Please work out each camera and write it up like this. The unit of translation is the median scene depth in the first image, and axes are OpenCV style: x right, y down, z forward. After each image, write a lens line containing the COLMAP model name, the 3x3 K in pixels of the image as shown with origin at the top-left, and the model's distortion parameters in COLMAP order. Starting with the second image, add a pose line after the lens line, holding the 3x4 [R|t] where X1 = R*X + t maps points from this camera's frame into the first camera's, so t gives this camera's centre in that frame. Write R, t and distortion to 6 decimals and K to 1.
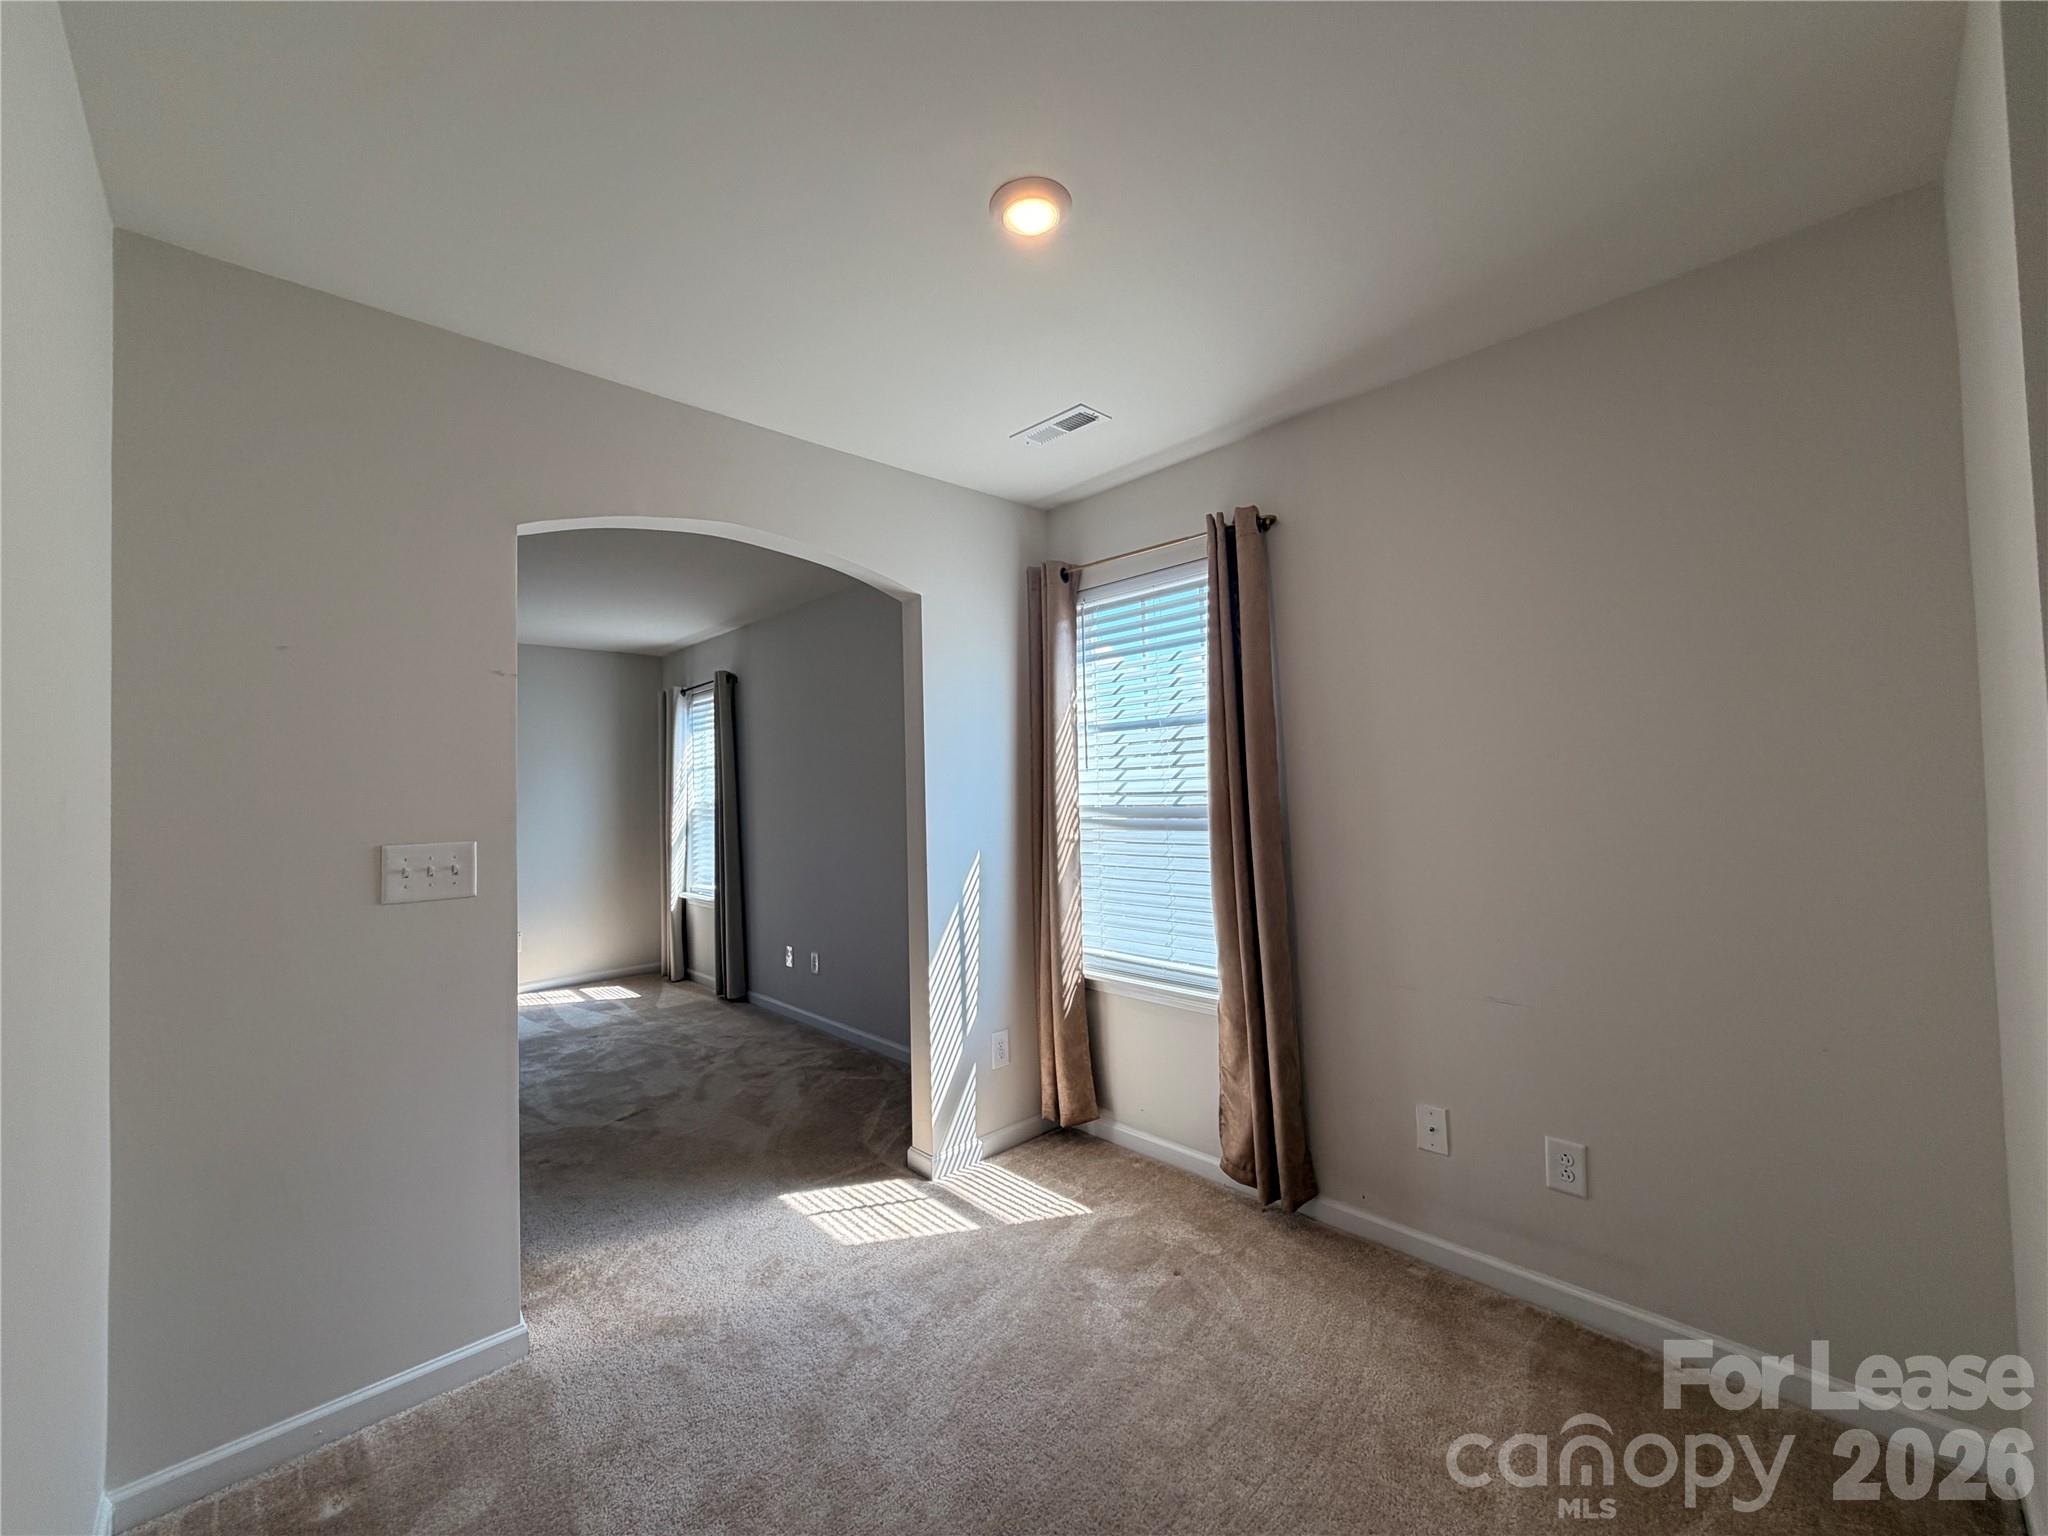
lens RADIAL K [[822.6, 0, 1031.5], [0, 822.6, 760.1], [0, 0, 1]] dist [0.003408, 0.000132]
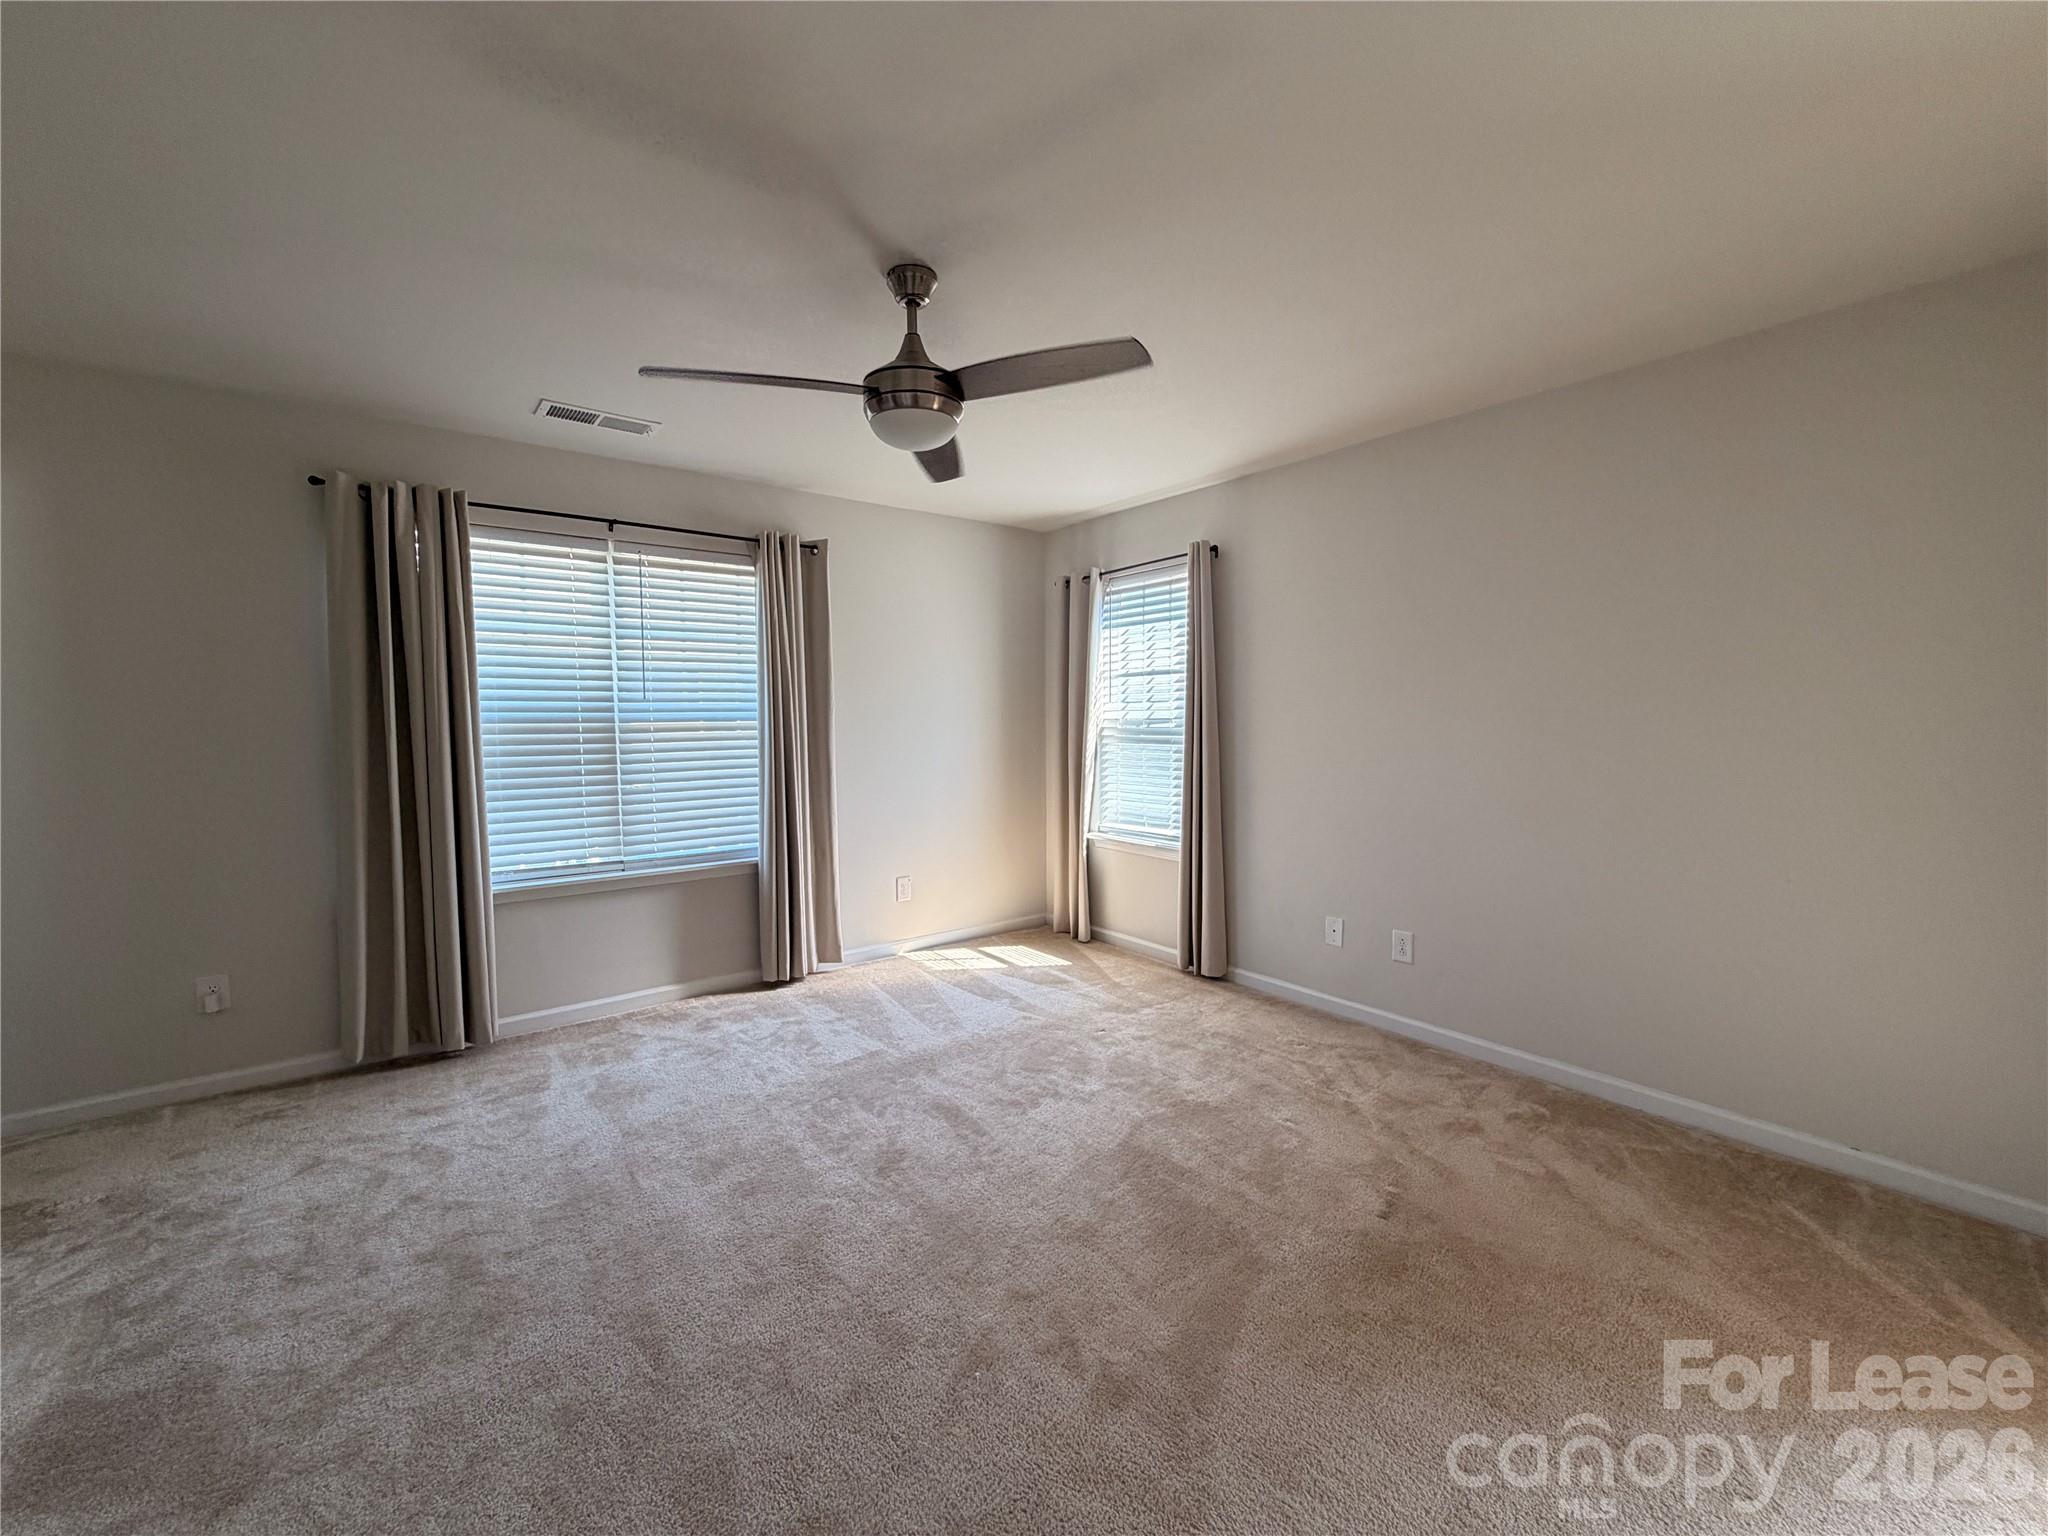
lens RADIAL K [[822.6, 0, 1013.6], [0, 822.6, 767.5], [0, 0, 1]] dist [0.003408, 0.000132]
pose [[0.992882, 0.018416, -0.117667, -0.475951], [-0.006234, 0.994655, 0.103067, 0.019699], [0.118936, -0.101599, 0.987690, 0.250147]]
